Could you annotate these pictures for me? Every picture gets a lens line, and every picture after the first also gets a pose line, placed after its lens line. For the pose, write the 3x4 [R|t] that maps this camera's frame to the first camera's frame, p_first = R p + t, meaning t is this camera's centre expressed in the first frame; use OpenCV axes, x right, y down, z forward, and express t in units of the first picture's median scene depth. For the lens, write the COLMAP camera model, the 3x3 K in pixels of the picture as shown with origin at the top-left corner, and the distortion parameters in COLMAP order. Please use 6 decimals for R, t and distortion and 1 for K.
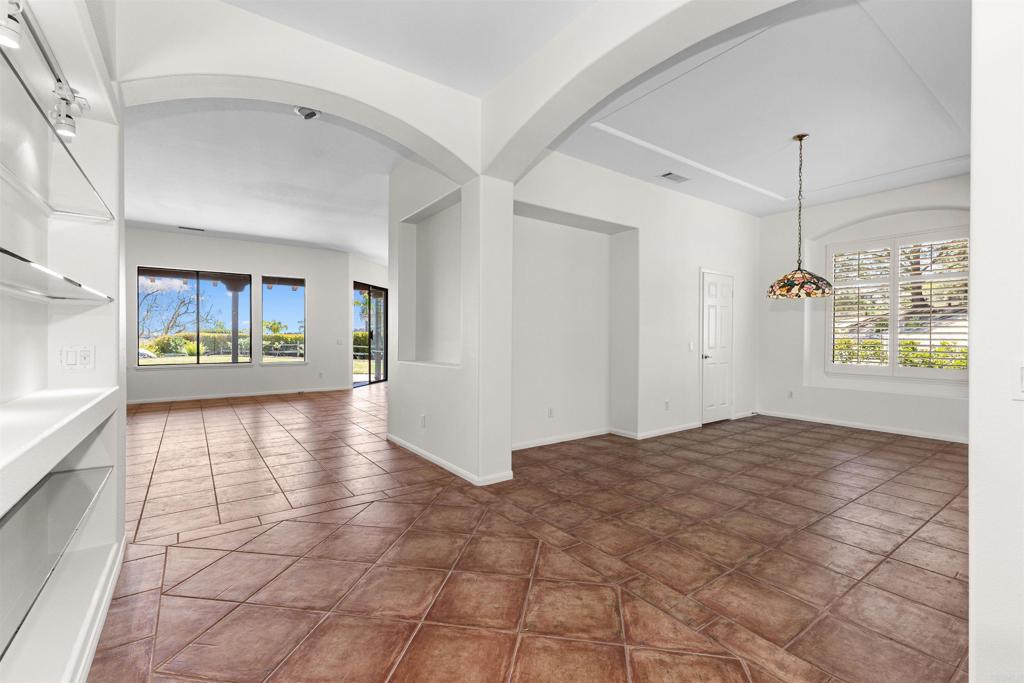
lens RADIAL K [[444.3, 0, 519.5], [0, 444.3, 339.7], [0, 0, 1]] dist [0.013720, -0.002696]
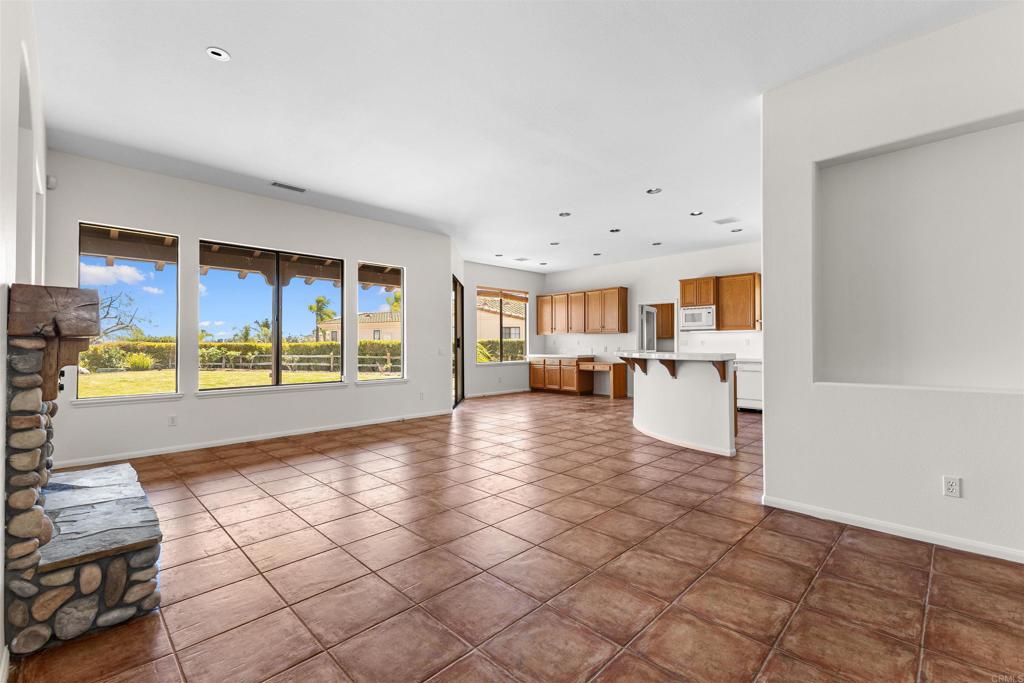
lens RADIAL K [[444.3, 0, 509.6], [0, 444.3, 340.8], [0, 0, 1]] dist [0.013720, -0.002696]
pose [[0.988469, -0.007987, 0.151214, -1.351532], [0.009780, 0.999890, -0.011118, -0.013688], [-0.151109, 0.012469, 0.988439, 0.755243]]
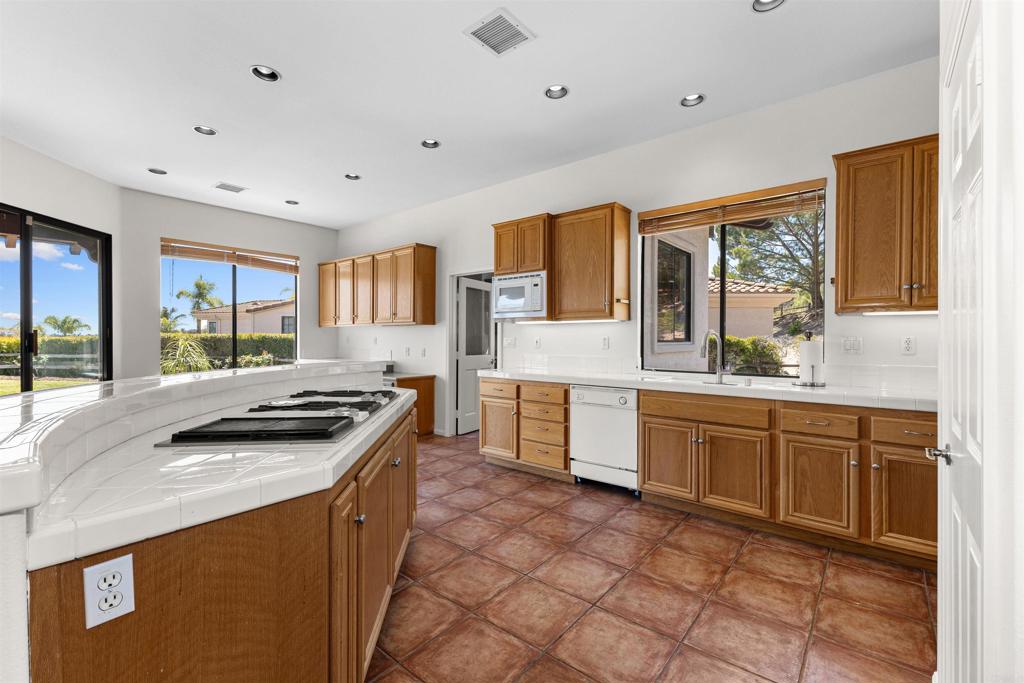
lens RADIAL K [[444.3, 0, 508.1], [0, 444.3, 340.1], [0, 0, 1]] dist [0.013720, -0.002696]
pose [[0.969624, -0.007867, 0.244474, -0.129113], [0.006784, 0.999963, 0.005268, -0.040791], [-0.244506, -0.003450, 0.969642, 1.957508]]
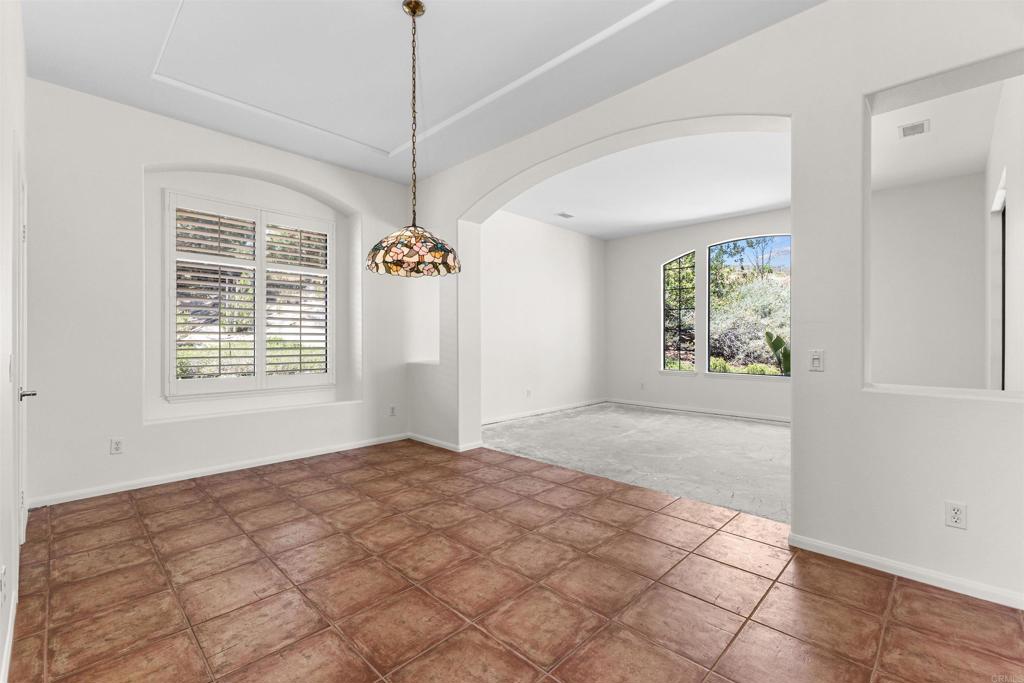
lens RADIAL K [[444.3, 0, 514.4], [0, 444.3, 346.4], [0, 0, 1]] dist [0.013720, -0.002696]
pose [[-0.158285, -0.017298, 0.987242, 0.020260], [0.006982, 0.999802, 0.018638, -0.006355], [-0.987369, 0.009843, -0.158133, 1.408084]]
